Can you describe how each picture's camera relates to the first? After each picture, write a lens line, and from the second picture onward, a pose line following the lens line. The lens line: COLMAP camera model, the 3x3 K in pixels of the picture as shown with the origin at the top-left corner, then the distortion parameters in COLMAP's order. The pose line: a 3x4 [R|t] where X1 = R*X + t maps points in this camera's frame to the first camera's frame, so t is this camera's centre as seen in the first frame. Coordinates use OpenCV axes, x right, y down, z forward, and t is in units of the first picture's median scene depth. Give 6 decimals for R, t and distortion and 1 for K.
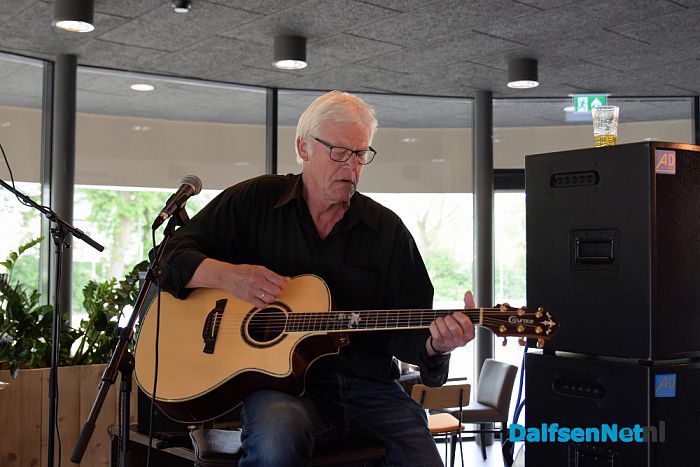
lens RADIAL K [[876.8, 0, 350.0], [0, 876.8, 233.5], [0, 0, 1]] dist [-0.078715, 0.068238]
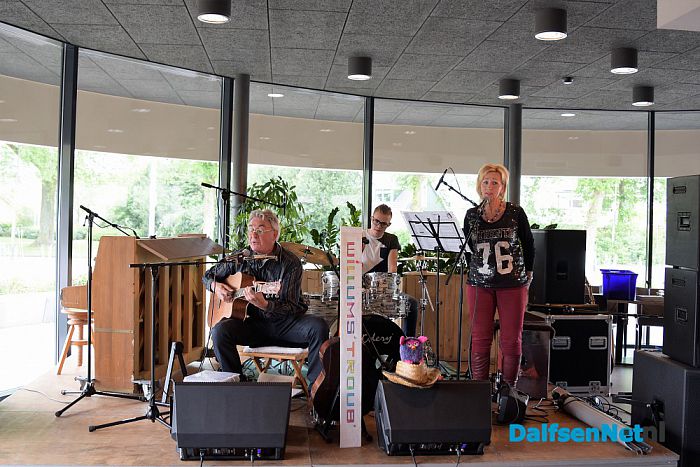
lens RADIAL K [[725.6, 0, 350.0], [0, 725.6, 233.5], [0, 0, 1]] dist [-0.146271, 0.101699]
pose [[0.819109, 0.020795, -0.573262, 0.222796], [0.004694, 0.999066, 0.042948, -0.011614], [0.573619, -0.037870, 0.818246, -0.359411]]
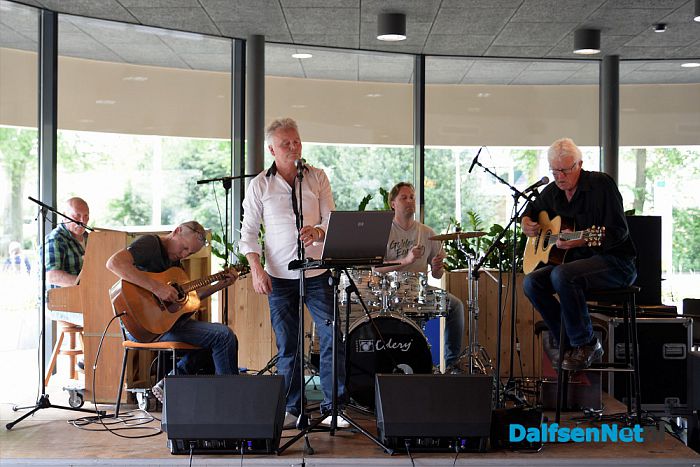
lens RADIAL K [[1084.3, 0, 350.0], [0, 1084.3, 233.5], [0, 0, 1]] dist [-0.041164, 0.038370]
pose [[0.758237, 0.006004, -0.651952, 0.446807], [0.026937, 0.998815, 0.040528, -0.011570], [0.651422, -0.048291, 0.757177, -0.520975]]
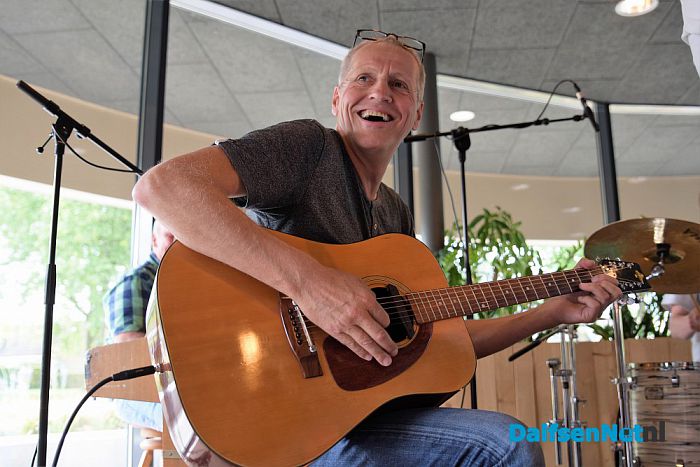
lens RADIAL K [[722.0, 0, 350.0], [0, 722.0, 233.5], [0, 0, 1]] dist [-0.164628, 0.142469]
pose [[0.704434, -0.154600, -0.692728, -0.166426], [0.052339, 0.984647, -0.166527, 0.085366], [0.707837, 0.081050, 0.701710, -0.055436]]
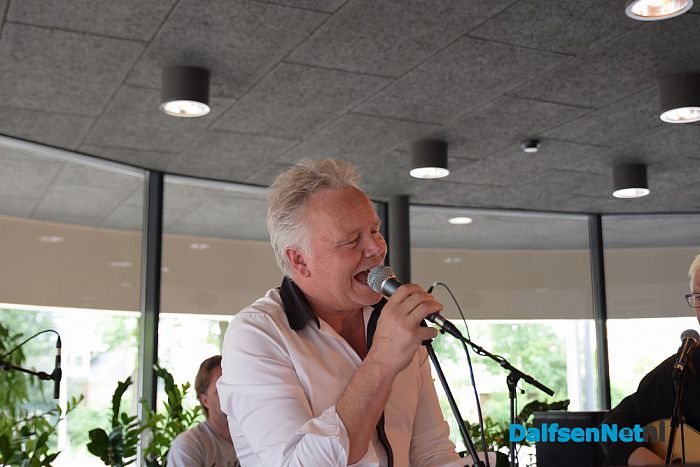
lens RADIAL K [[954.5, 0, 349.3], [0, 954.5, 230.1], [0, 0, 1]] dist [-0.066068, 0.041876]
pose [[0.962374, -0.057538, -0.265568, -0.085658], [0.021210, 0.990249, -0.137684, -0.011083], [0.270900, 0.126871, 0.954210, -0.089016]]
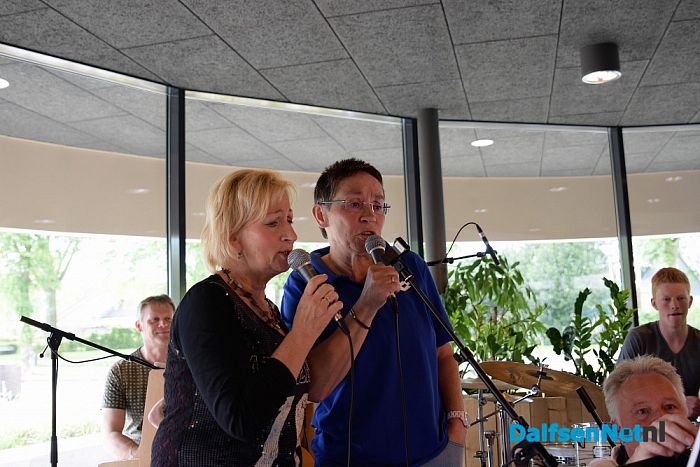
lens RADIAL K [[725.6, 0, 350.0], [0, 725.6, 233.5], [0, 0, 1]] dist [-0.146271, 0.101699]
pose [[0.590552, -0.125505, -0.797180, -0.012273], [0.078118, 0.992084, -0.098320, -0.006419], [0.803209, -0.004211, 0.595682, -0.051027]]
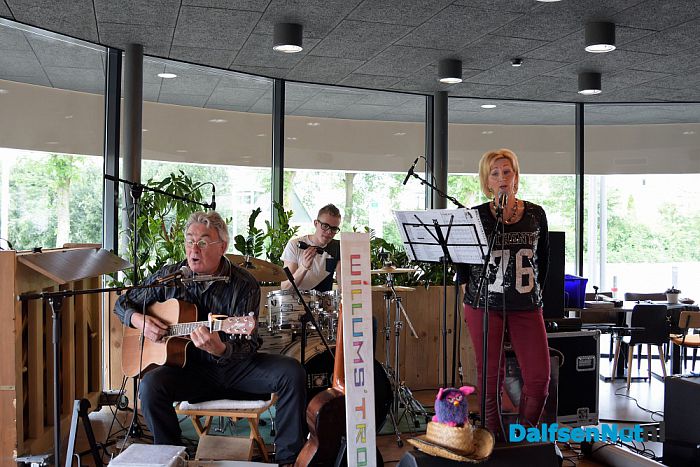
lens RADIAL K [[726.8, 0, 353.9], [0, 726.8, 236.6], [0, 0, 1]] dist [-0.144634, 0.105859]
pose [[0.918978, 0.008239, -0.394223, 0.038345], [0.010601, 0.998904, 0.045589, -0.008024], [0.394167, -0.046074, 0.917883, -0.248983]]
